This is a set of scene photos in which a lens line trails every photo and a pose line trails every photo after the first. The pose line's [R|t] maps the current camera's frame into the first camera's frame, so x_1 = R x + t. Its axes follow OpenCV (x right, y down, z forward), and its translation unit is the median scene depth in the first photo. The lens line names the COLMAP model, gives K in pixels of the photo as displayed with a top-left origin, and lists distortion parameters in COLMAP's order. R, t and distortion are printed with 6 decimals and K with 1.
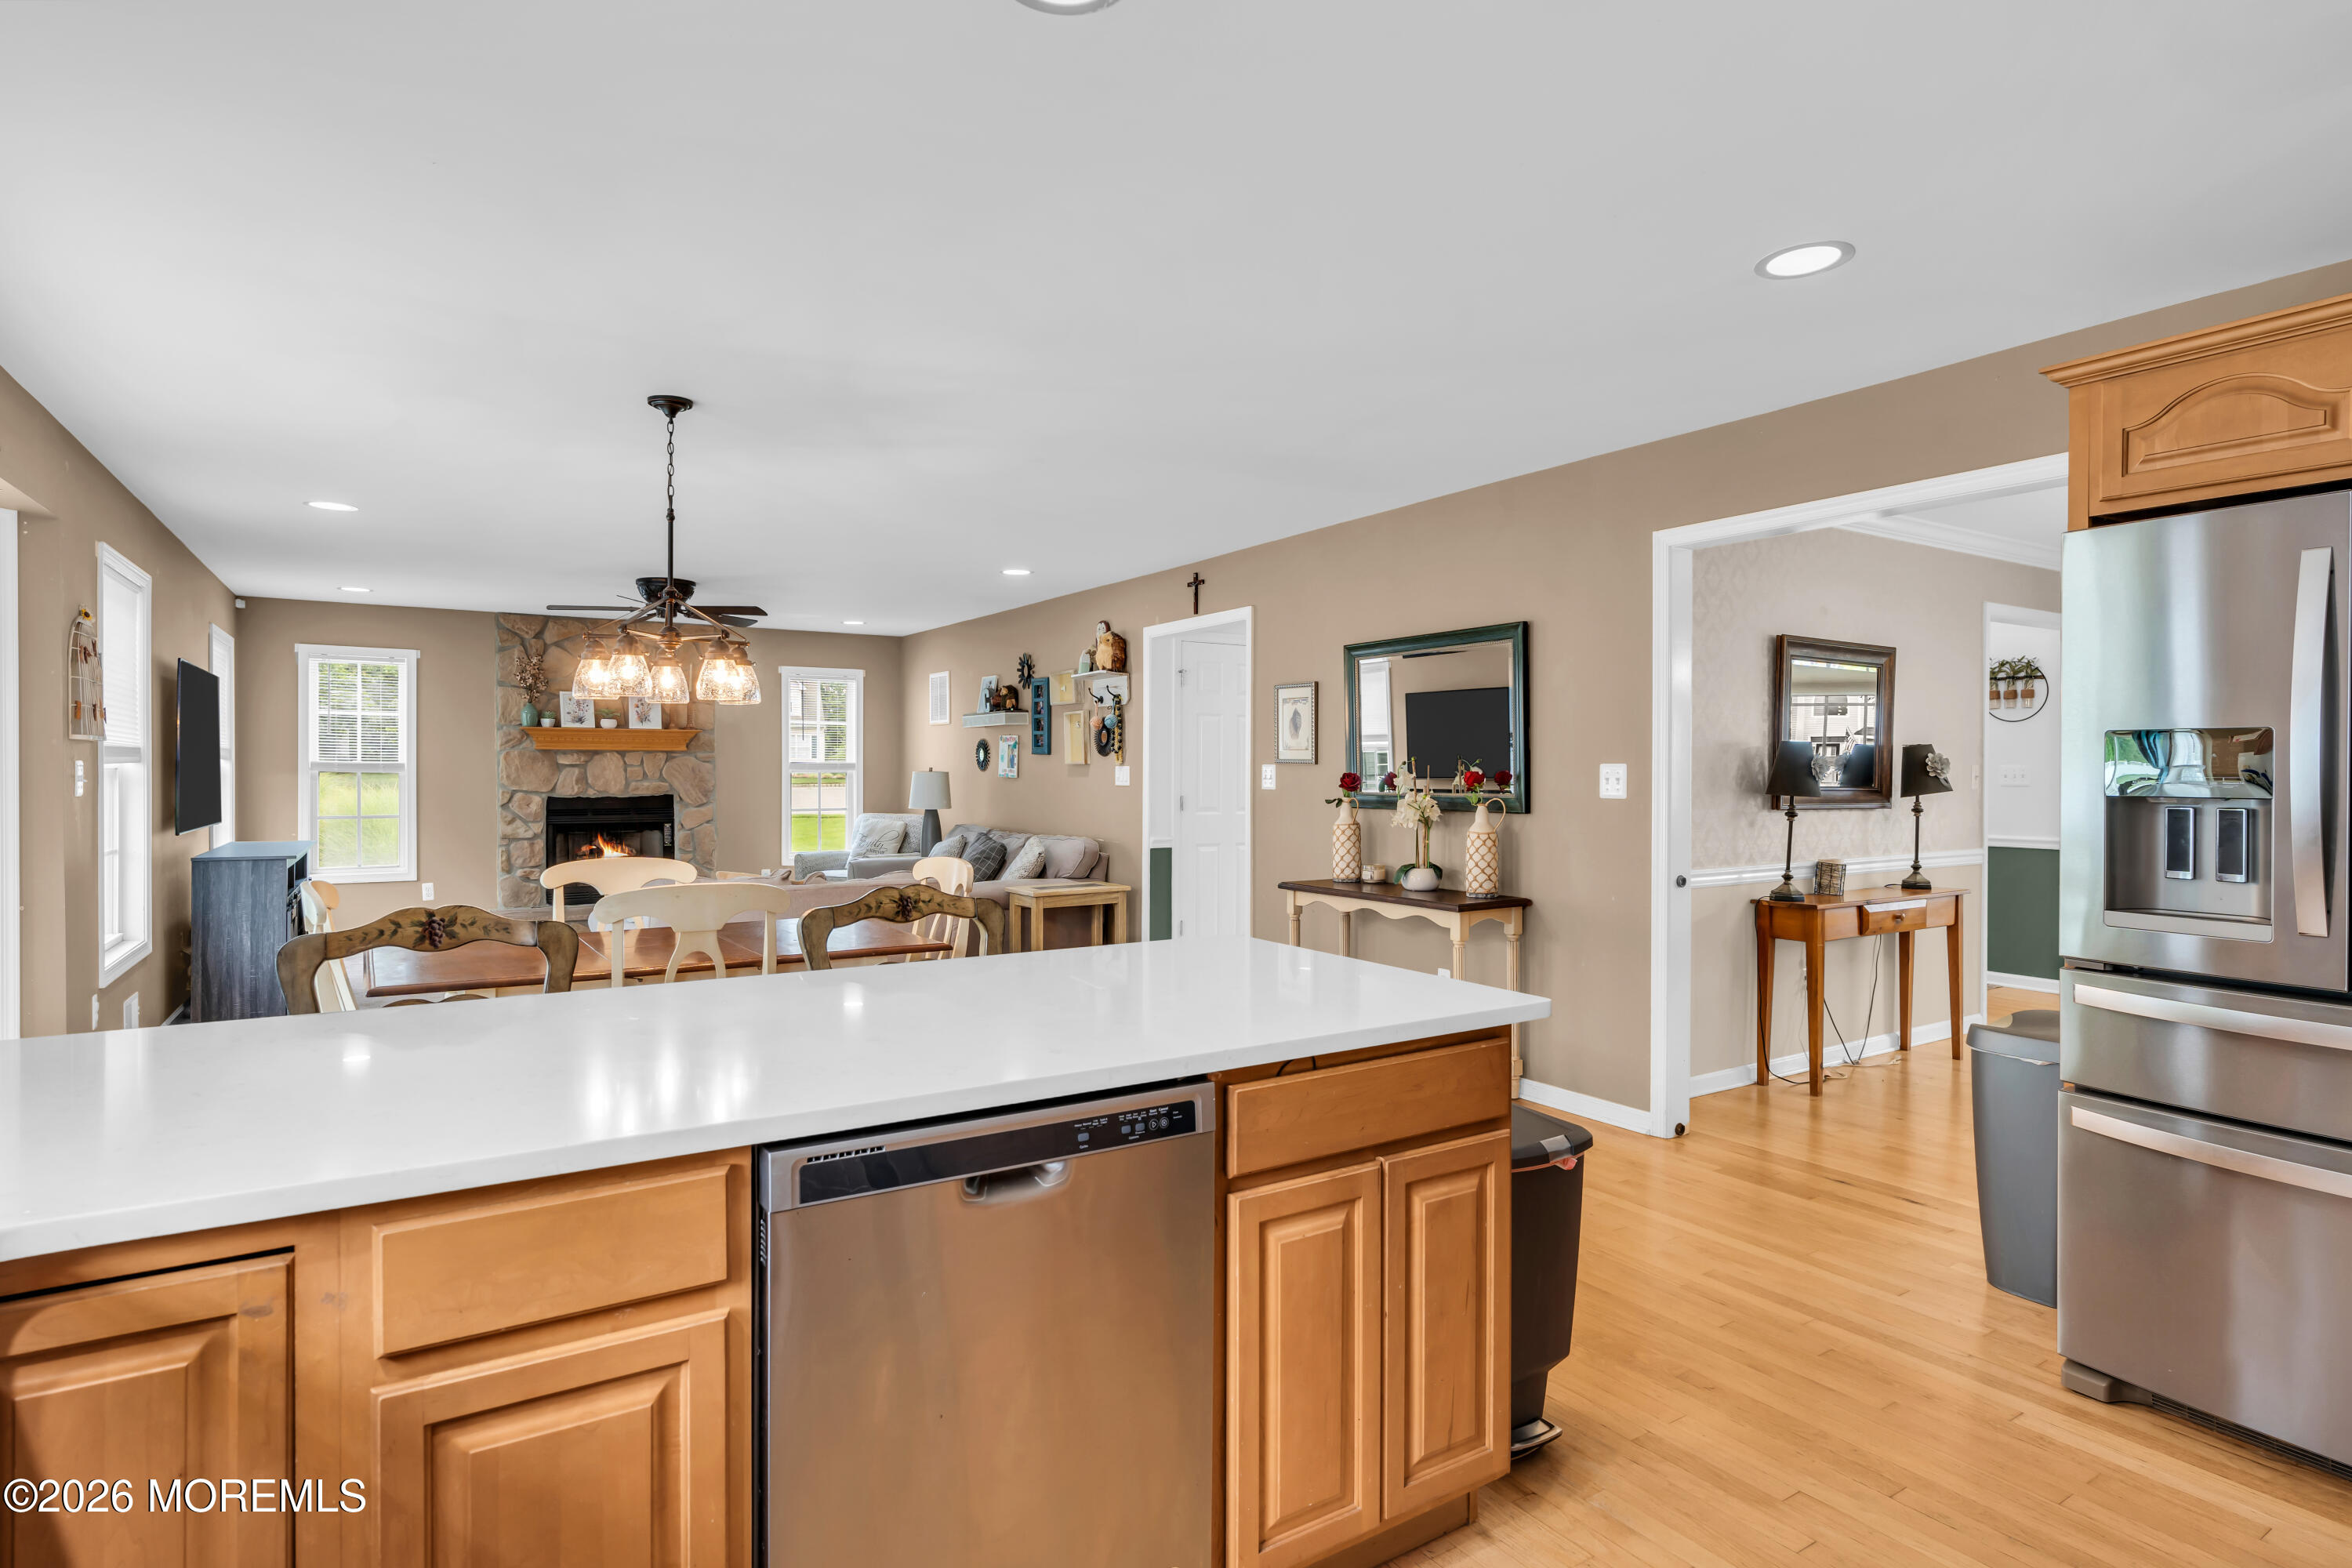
lens RADIAL K [[1222.9, 0, 1216.0], [0, 1222.9, 777.4], [0, 0, 1]] dist [-0.006888, 0.004123]
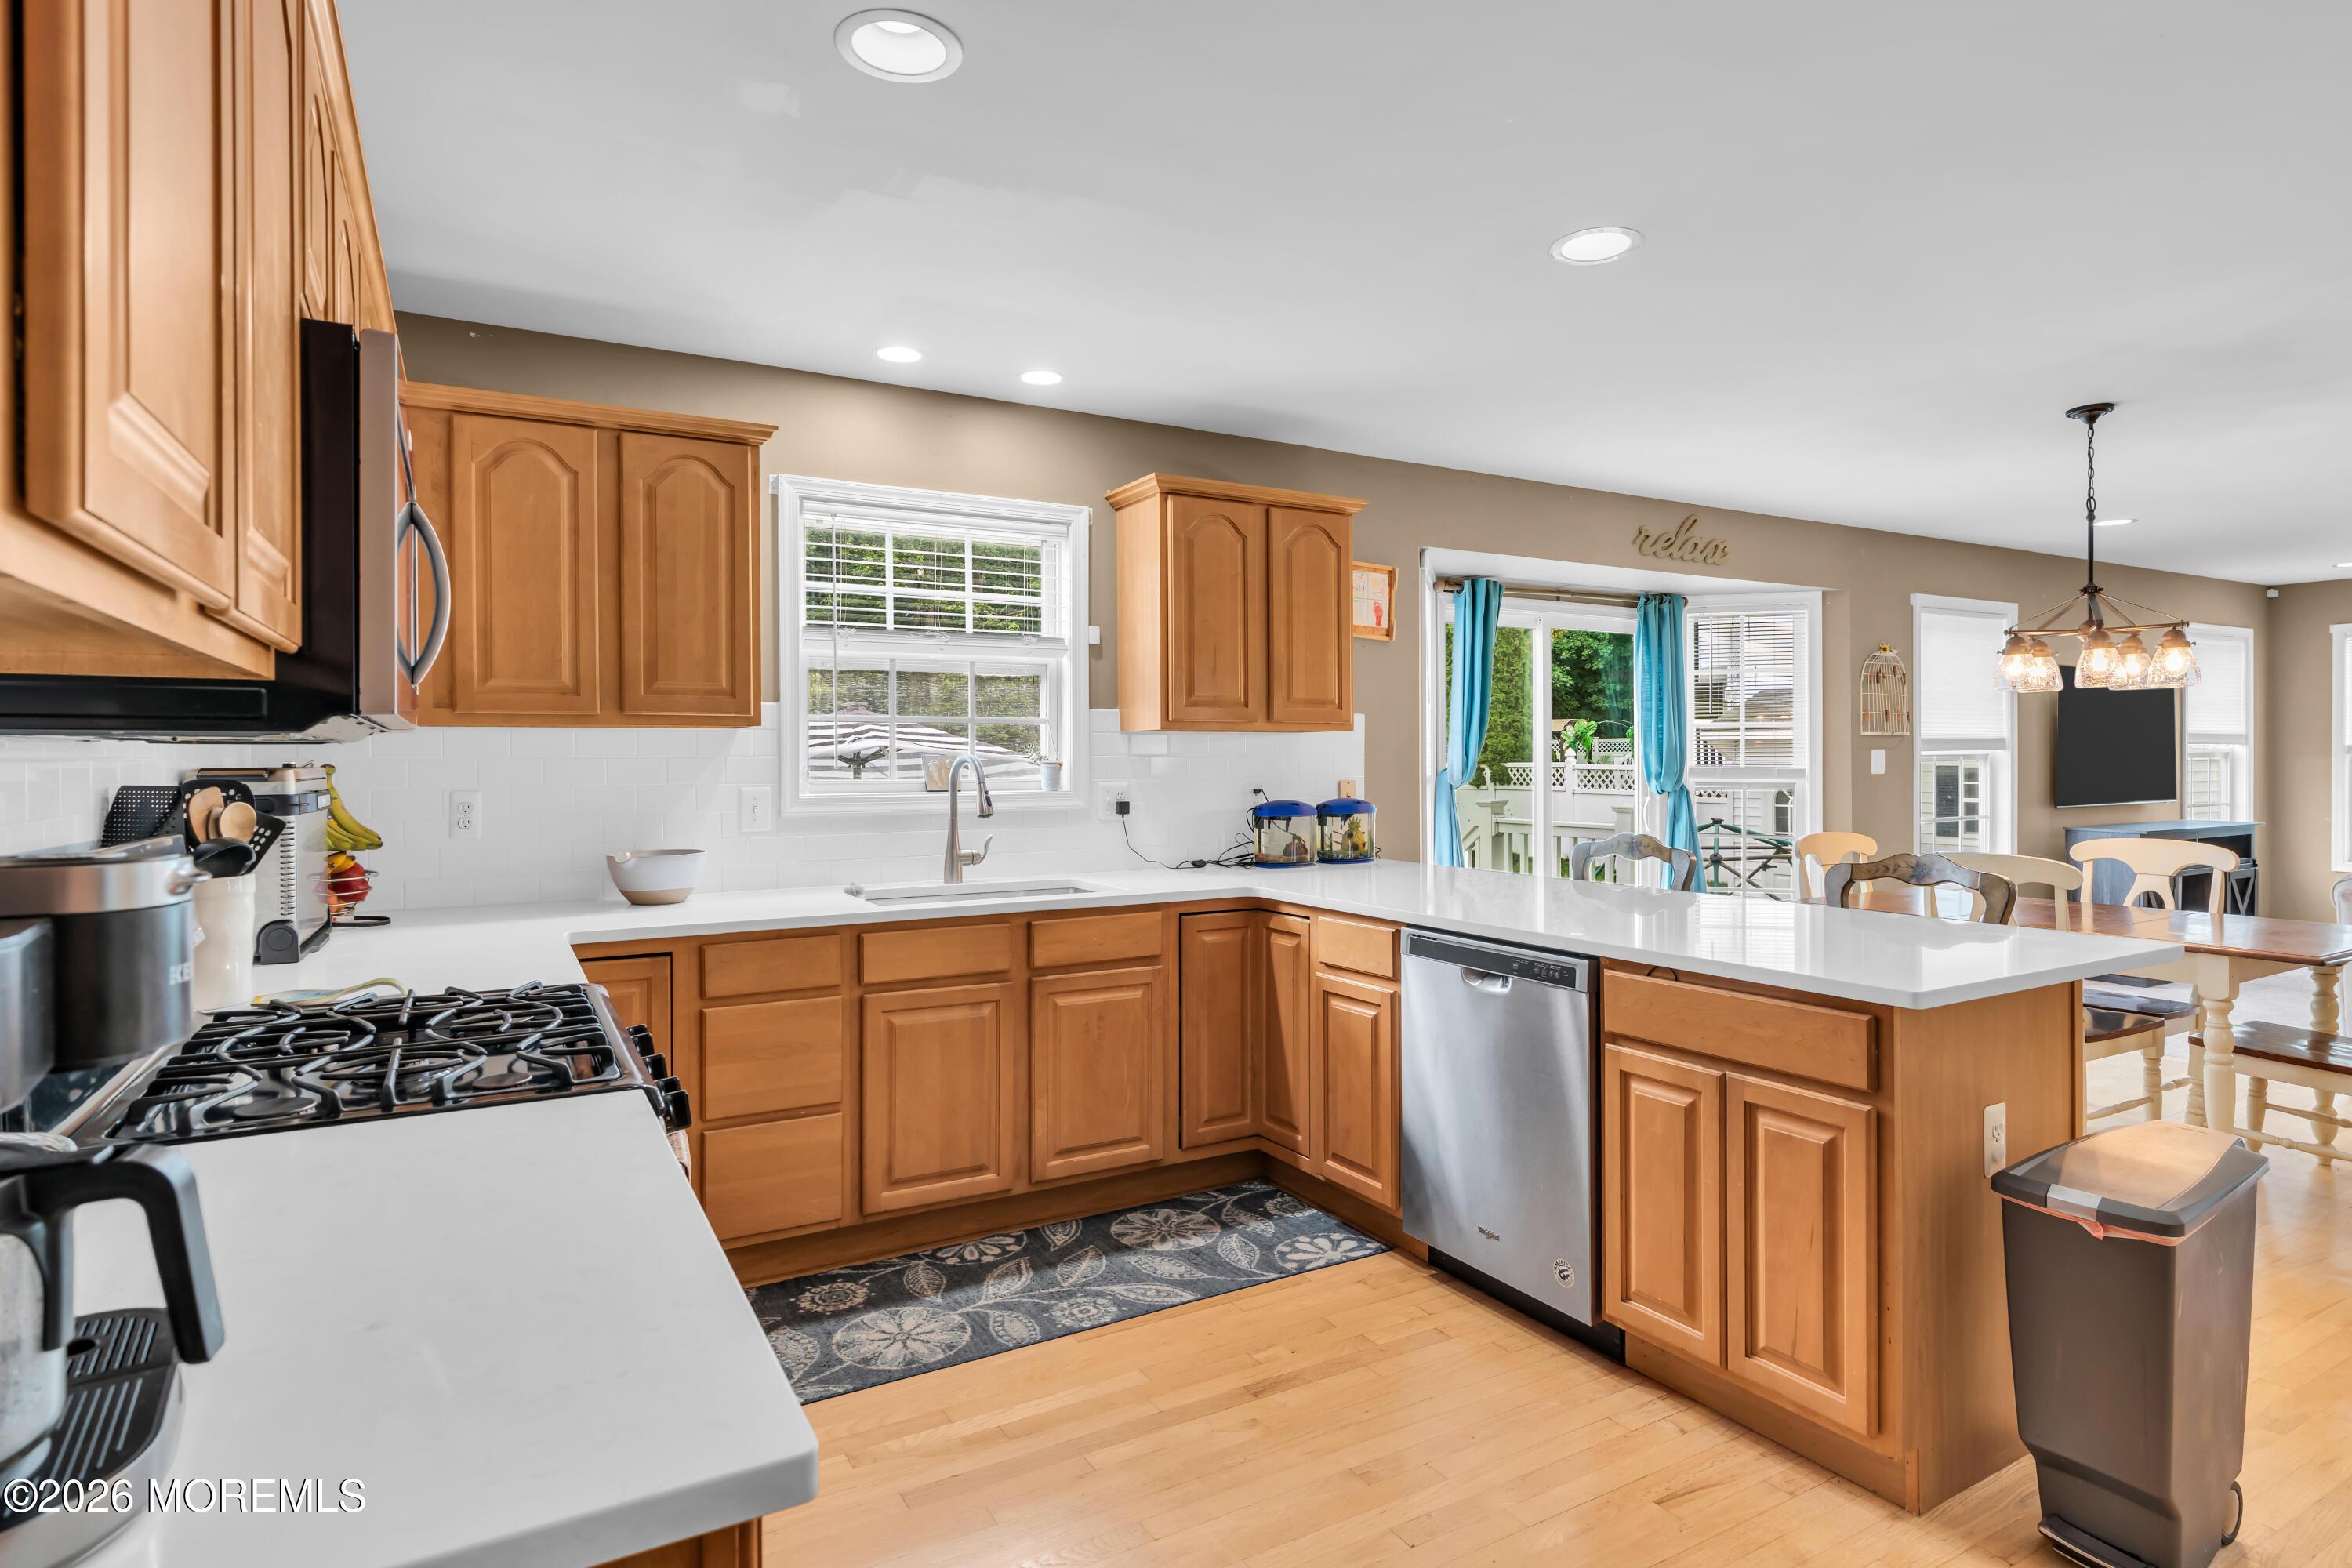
lens RADIAL K [[1222.9, 0, 1184.3], [0, 1222.9, 766.9], [0, 0, 1]] dist [-0.006888, 0.004123]
pose [[-0.039836, 0.009492, -0.999161, 0.576104], [-0.002911, 0.999950, 0.009615, -0.000877], [0.999202, 0.003292, -0.039806, 0.212633]]
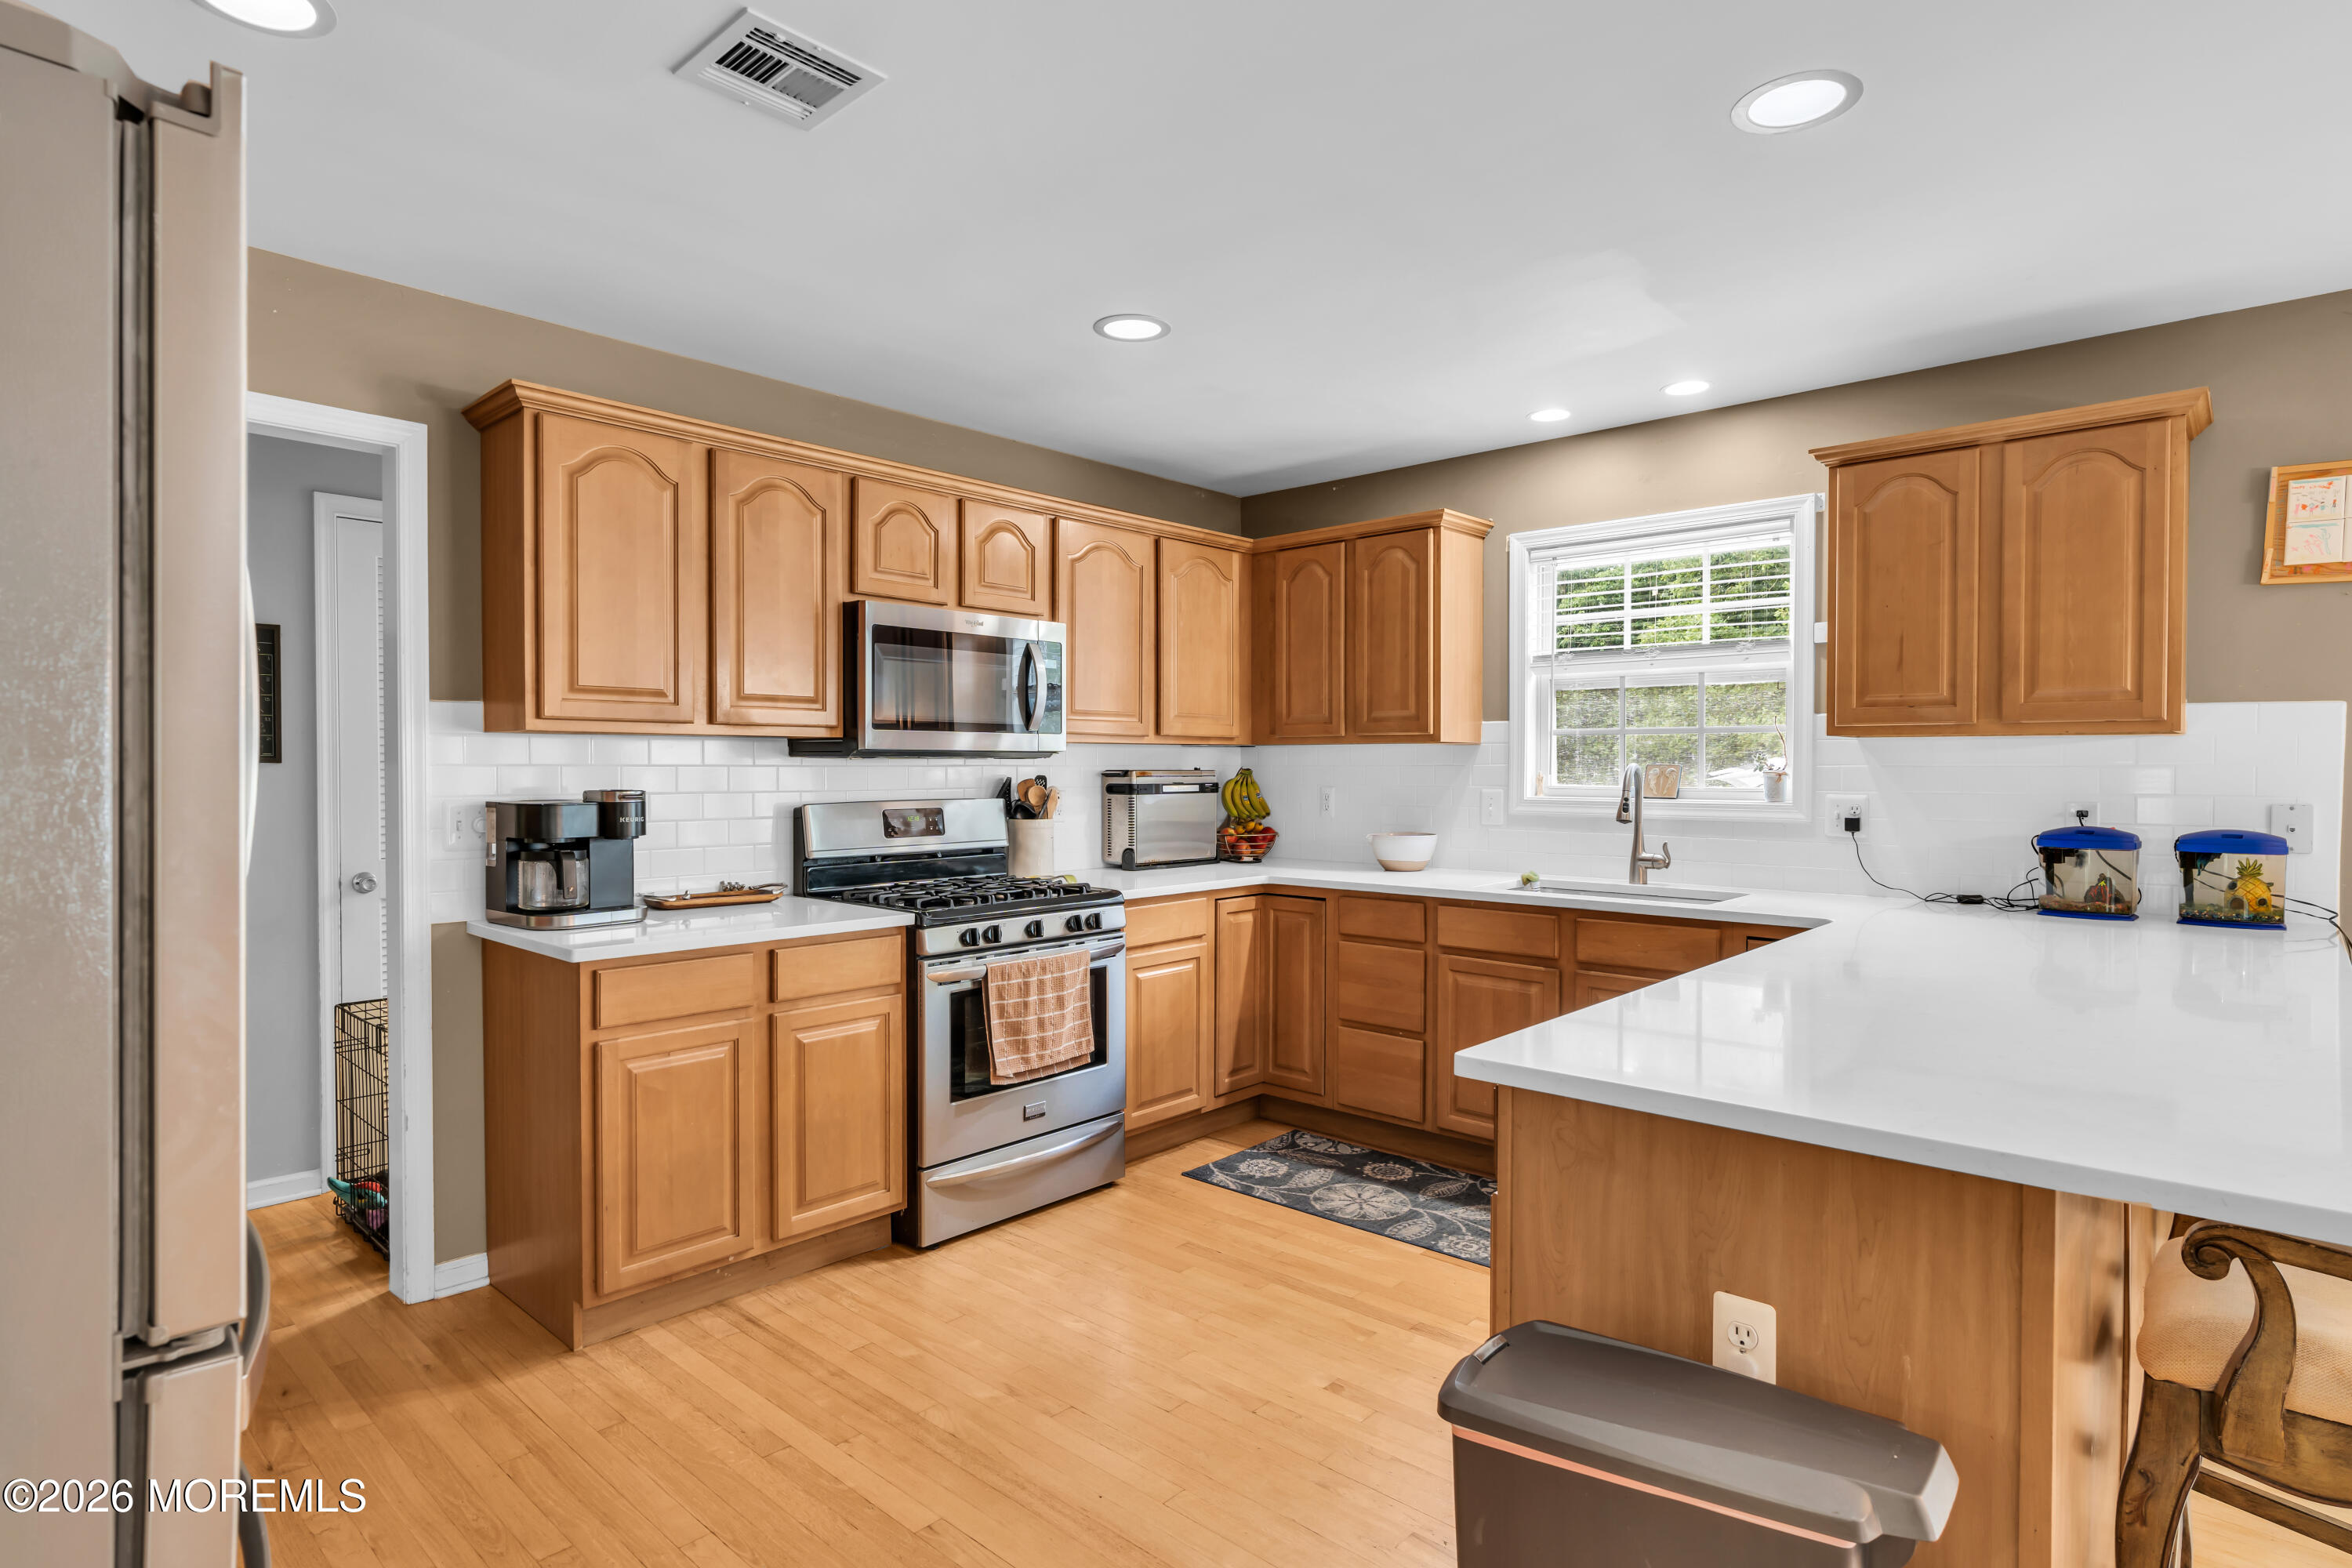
lens RADIAL K [[1222.9, 0, 1193.4], [0, 1222.9, 792.3], [0, 0, 1]] dist [-0.006888, 0.004123]
pose [[-0.961297, 0.005320, -0.275462, 0.292449], [-0.002051, 0.999648, 0.026462, -0.002984], [0.275506, 0.026003, -0.960948, 0.815407]]
